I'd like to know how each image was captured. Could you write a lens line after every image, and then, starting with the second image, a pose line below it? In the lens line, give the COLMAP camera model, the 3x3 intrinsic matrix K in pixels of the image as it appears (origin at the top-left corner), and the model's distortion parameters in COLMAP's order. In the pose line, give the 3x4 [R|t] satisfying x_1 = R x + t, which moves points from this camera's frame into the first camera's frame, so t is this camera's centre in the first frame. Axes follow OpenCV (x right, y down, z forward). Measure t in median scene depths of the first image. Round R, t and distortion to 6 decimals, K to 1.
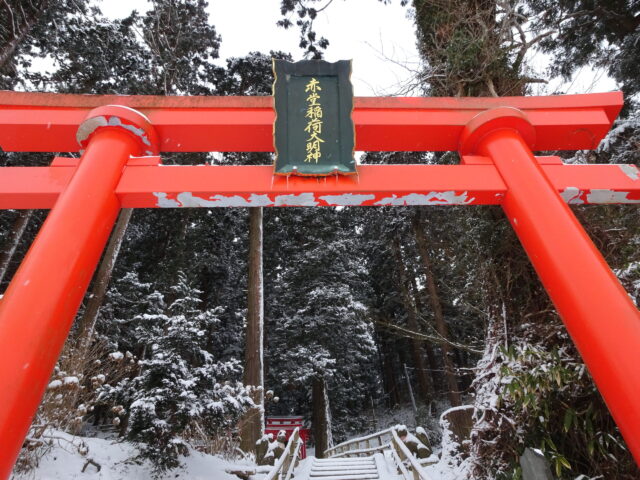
lens RADIAL K [[465.1, 0, 319.5], [0, 465.1, 244.7], [0, 0, 1]] dist [-0.002714, -0.001961]
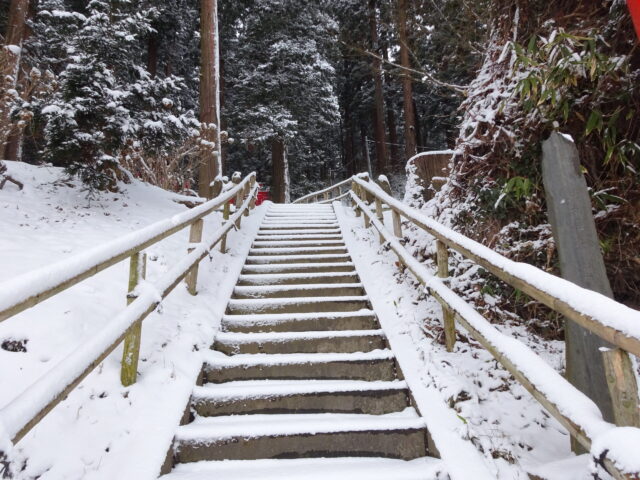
lens RADIAL K [[465.1, 0, 319.7], [0, 465.1, 243.0], [0, 0, 1]] dist [-0.002714, -0.001961]
pose [[0.995213, 0.033881, 0.091663, 0.003314], [-0.071638, 0.890911, 0.448493, 0.090099], [-0.066469, -0.452913, 0.889073, 0.087826]]
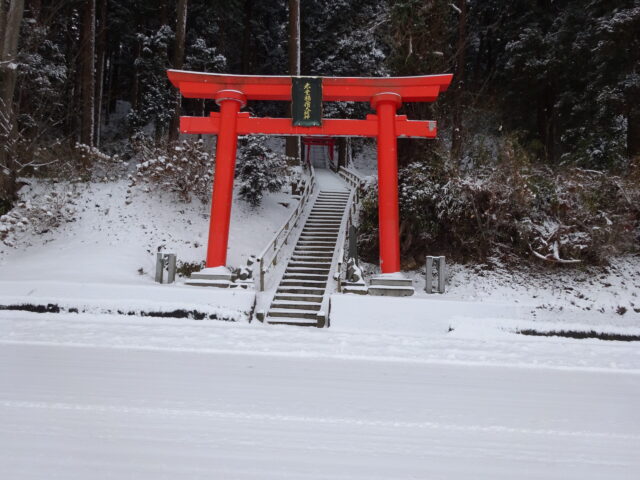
lens RADIAL K [[465.1, 0, 321.2], [0, 465.1, 241.2], [0, 0, 1]] dist [-0.002714, -0.001961]
pose [[0.994887, 0.074595, -0.068087, 0.143620], [-0.017119, 0.788949, 0.614220, -0.600220], [0.099535, -0.609913, 0.786192, -0.713296]]
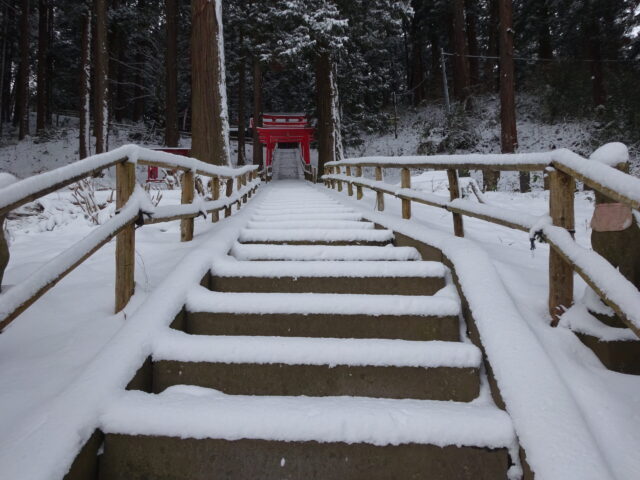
lens RADIAL K [[465.1, 0, 318.7], [0, 465.1, 235.1], [0, 0, 1]] dist [-0.002714, -0.001961]
pose [[0.999189, 0.015896, -0.036984, 0.054663], [0.008073, 0.820949, 0.570944, 0.306321], [0.039438, -0.570780, 0.820155, 0.809255]]
